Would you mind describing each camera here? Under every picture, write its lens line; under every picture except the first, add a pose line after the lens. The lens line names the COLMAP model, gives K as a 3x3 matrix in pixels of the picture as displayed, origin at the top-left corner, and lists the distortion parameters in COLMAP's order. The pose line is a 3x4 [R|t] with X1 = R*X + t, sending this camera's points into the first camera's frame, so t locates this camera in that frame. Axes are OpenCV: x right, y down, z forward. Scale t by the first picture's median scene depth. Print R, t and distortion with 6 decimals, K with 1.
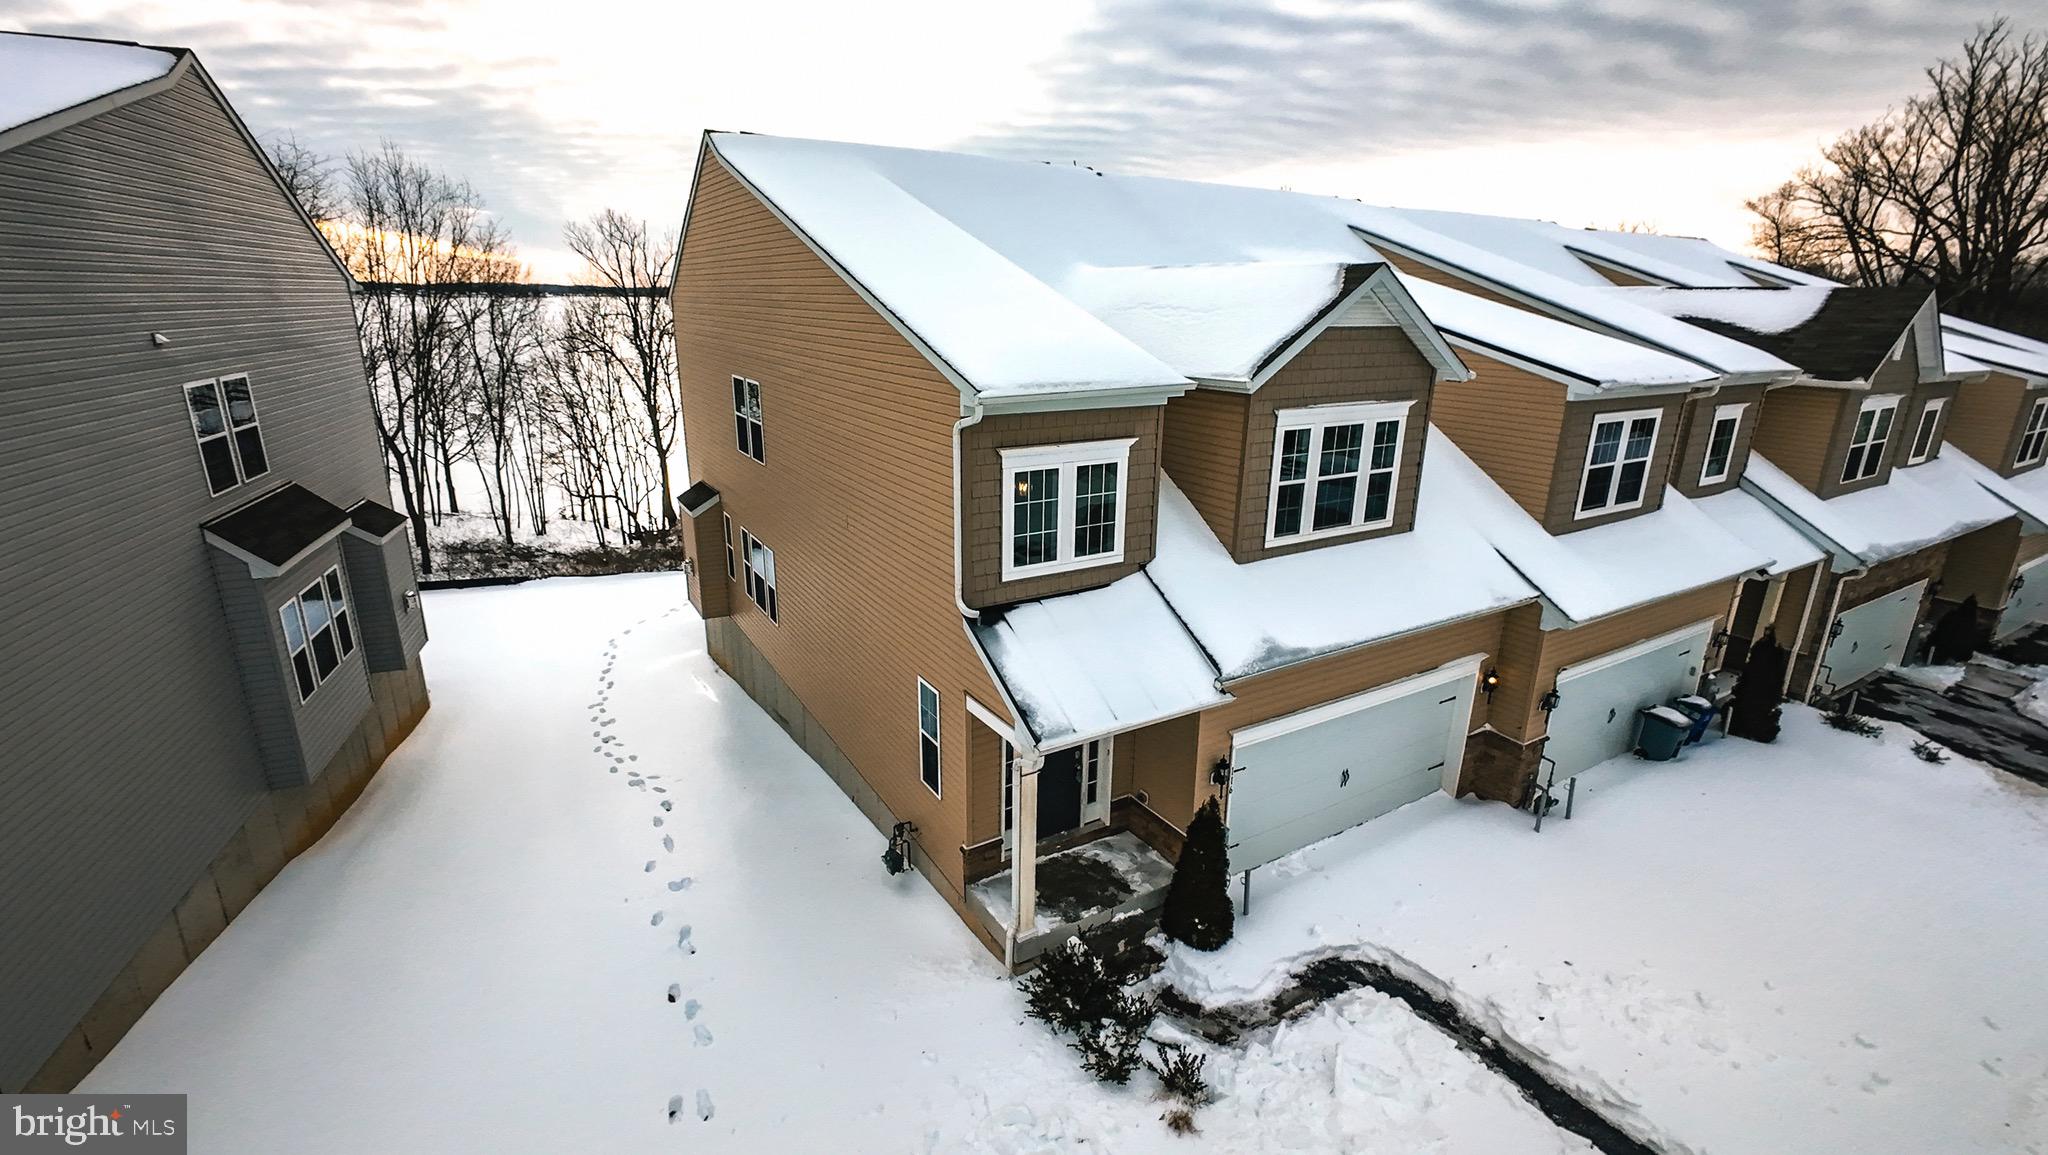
lens RADIAL K [[906.4, 0, 1024.0], [0, 906.4, 577.5], [0, 0, 1]] dist [0.001540, 0.000192]
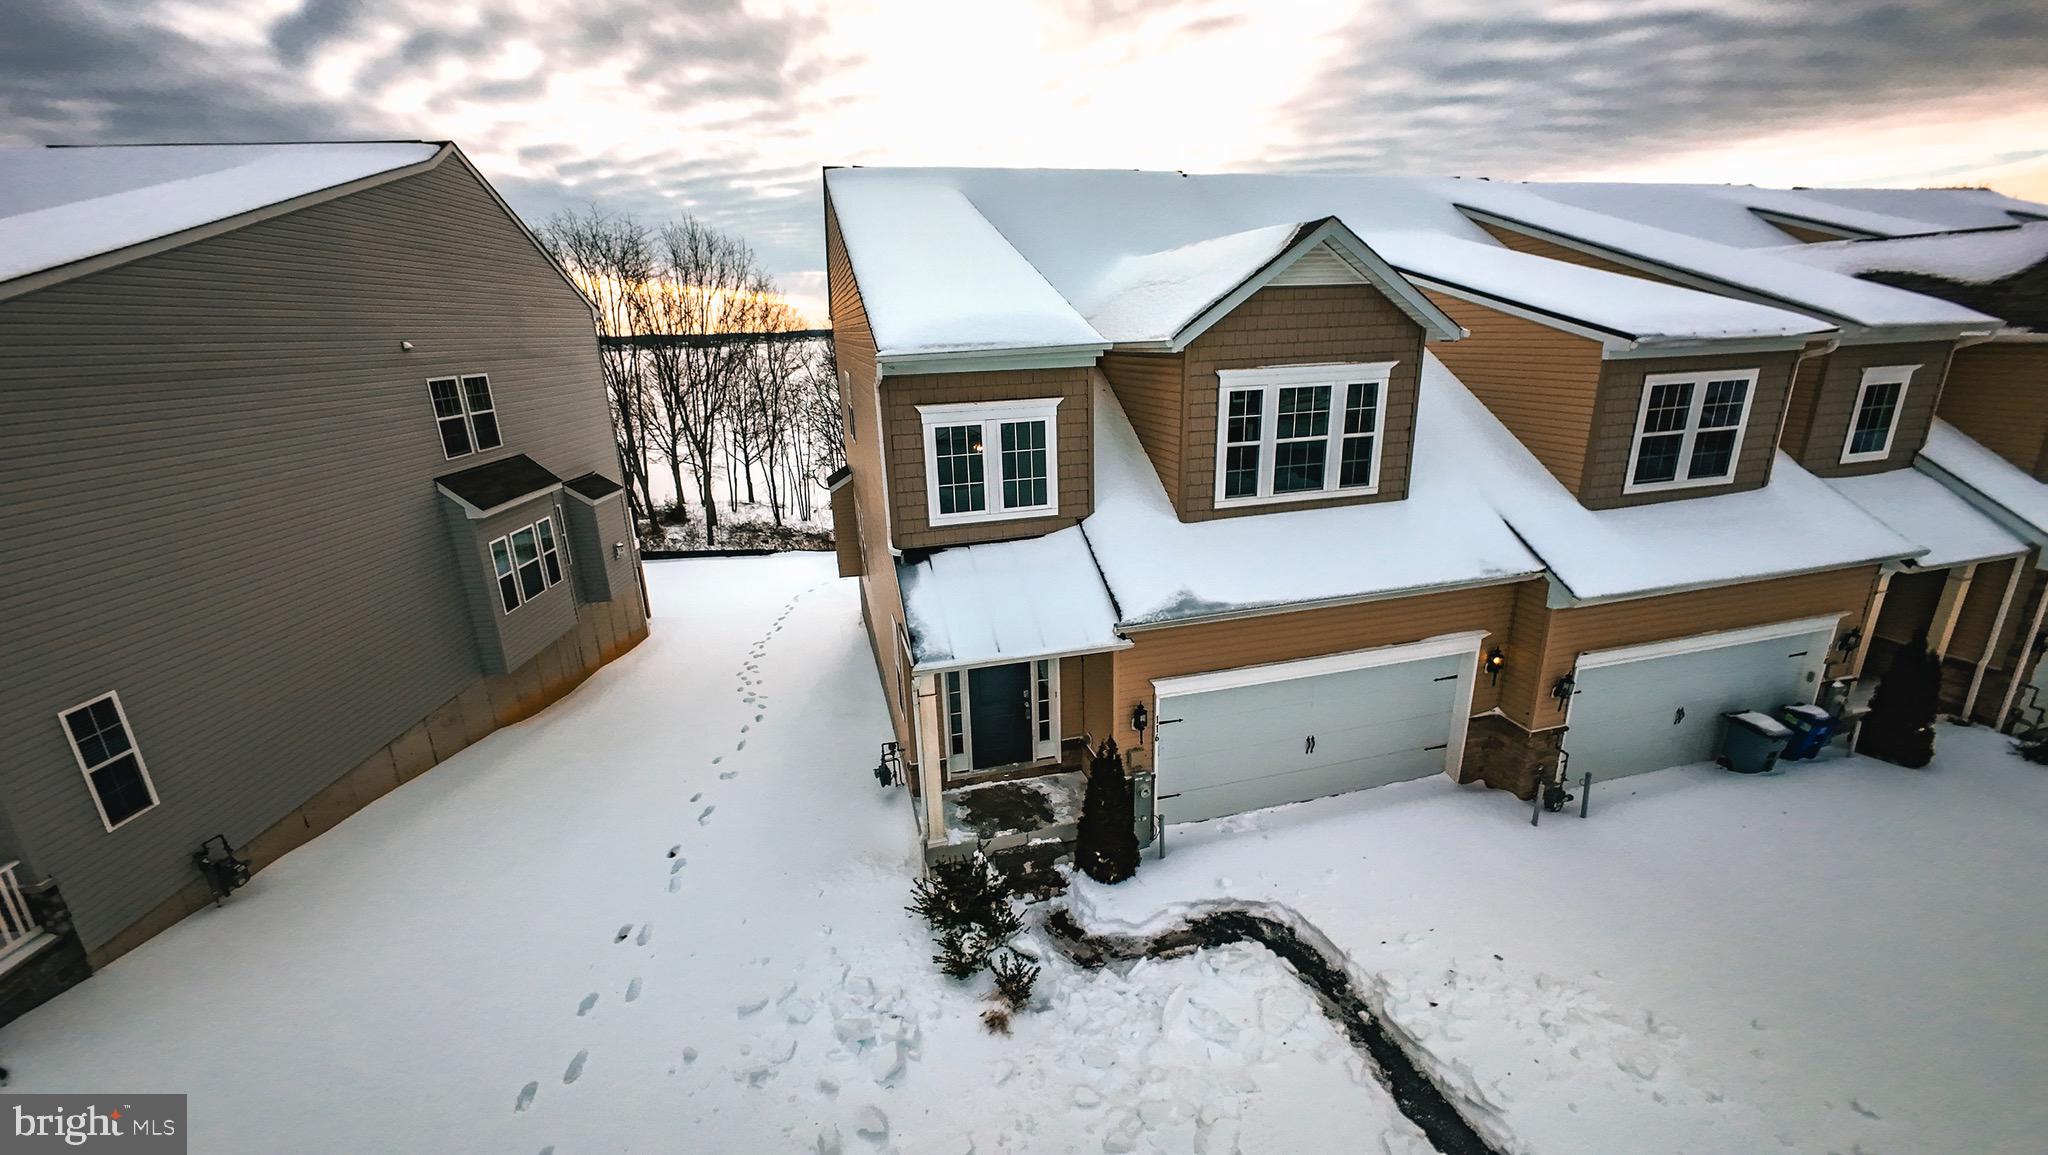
lens RADIAL K [[802.4, 0, 1019.8], [0, 802.4, 578.8], [0, 0, 1]] dist [0.001813, 0.000255]
pose [[0.957280, 0.042246, -0.286059, 0.301782], [-0.041449, 0.999101, 0.008842, 0.045527], [0.286176, 0.003392, 0.958171, 0.064945]]
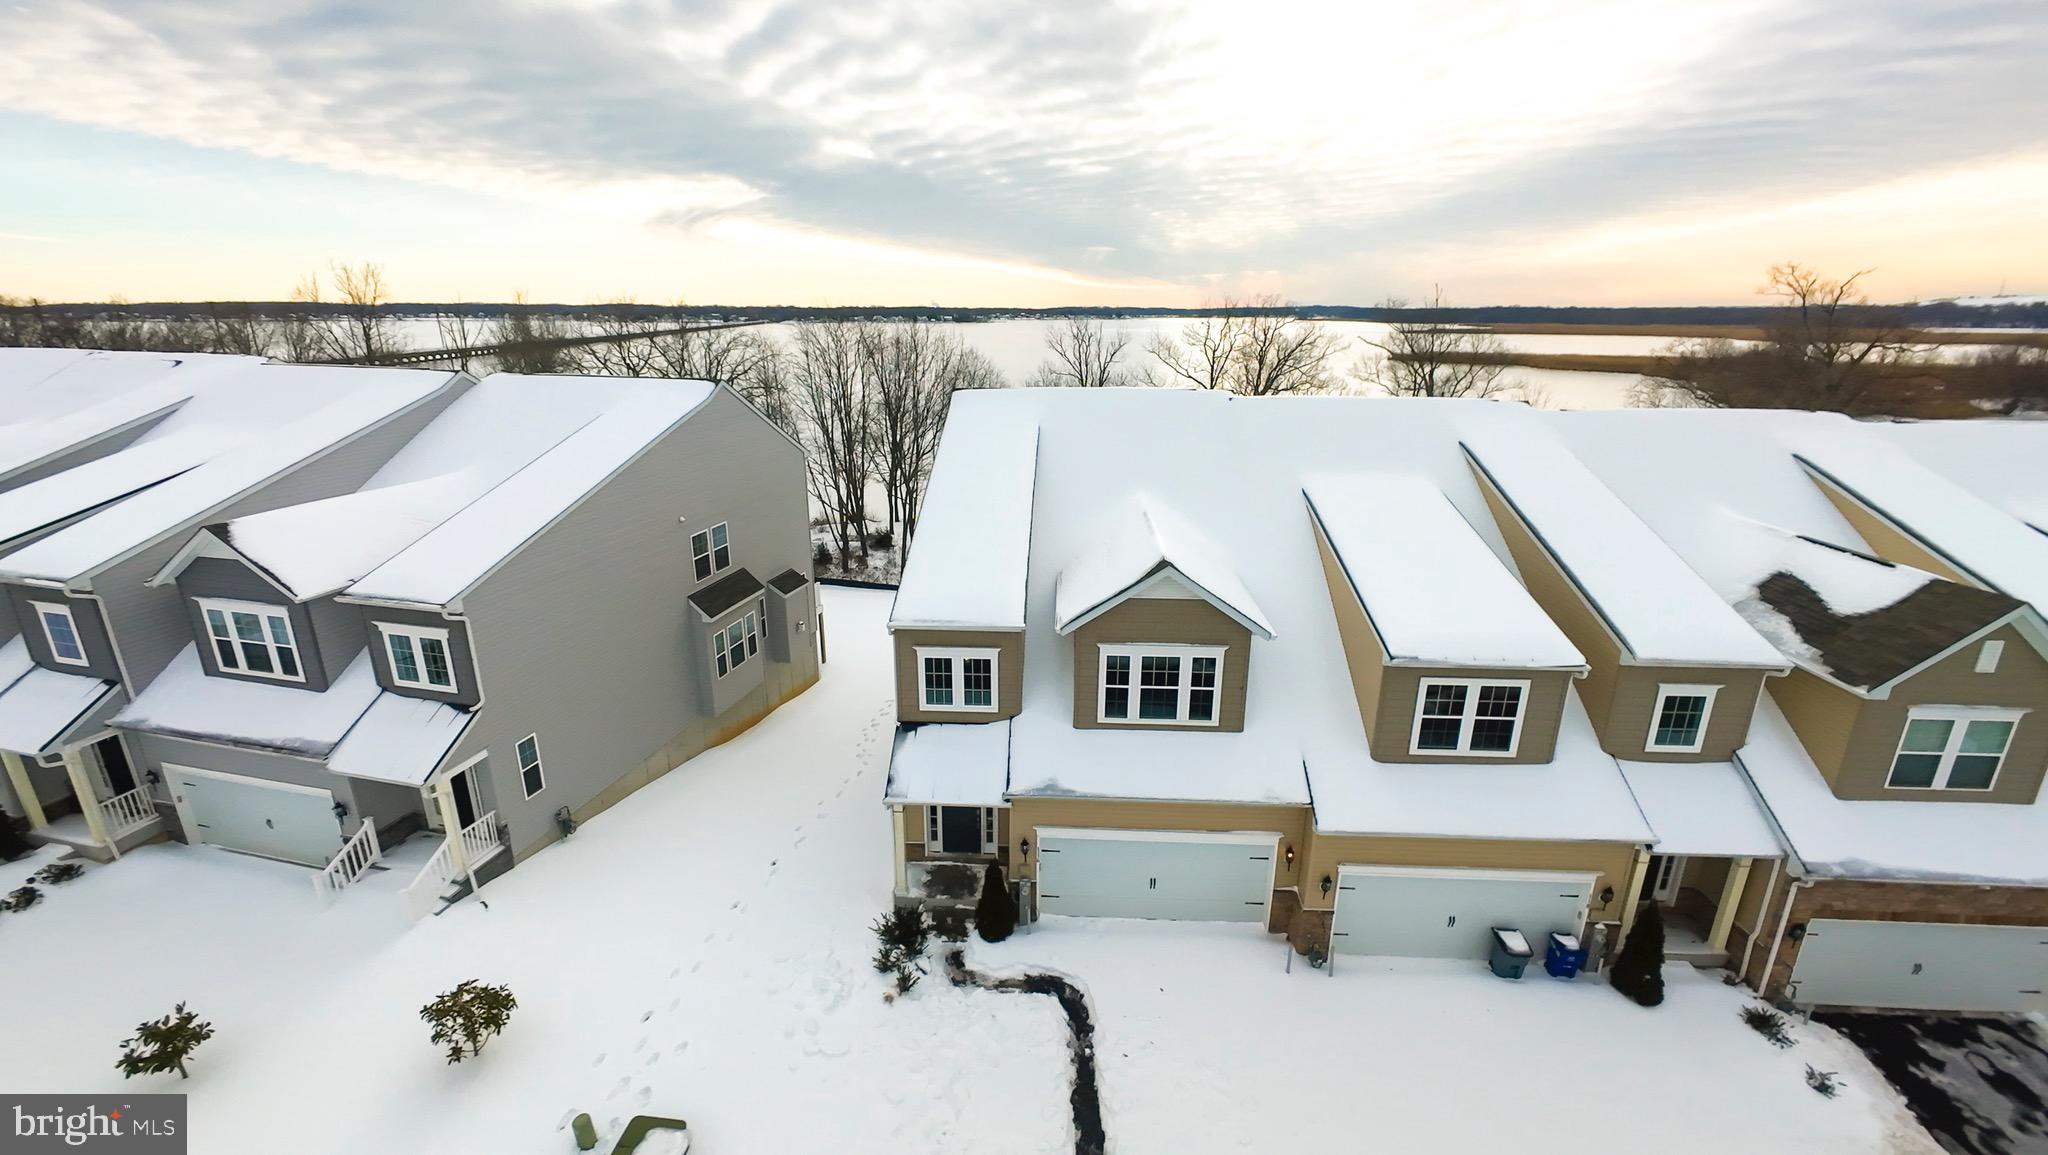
lens RADIAL K [[840.1, 0, 1009.1], [0, 840.1, 583.0], [0, 0, 1]] dist [0.000761, 0.000345]
pose [[0.824848, 0.157700, -0.542915, 0.857933], [-0.156588, 0.986466, 0.048633, -0.307000], [0.543236, 0.044899, 0.838379, -0.322553]]
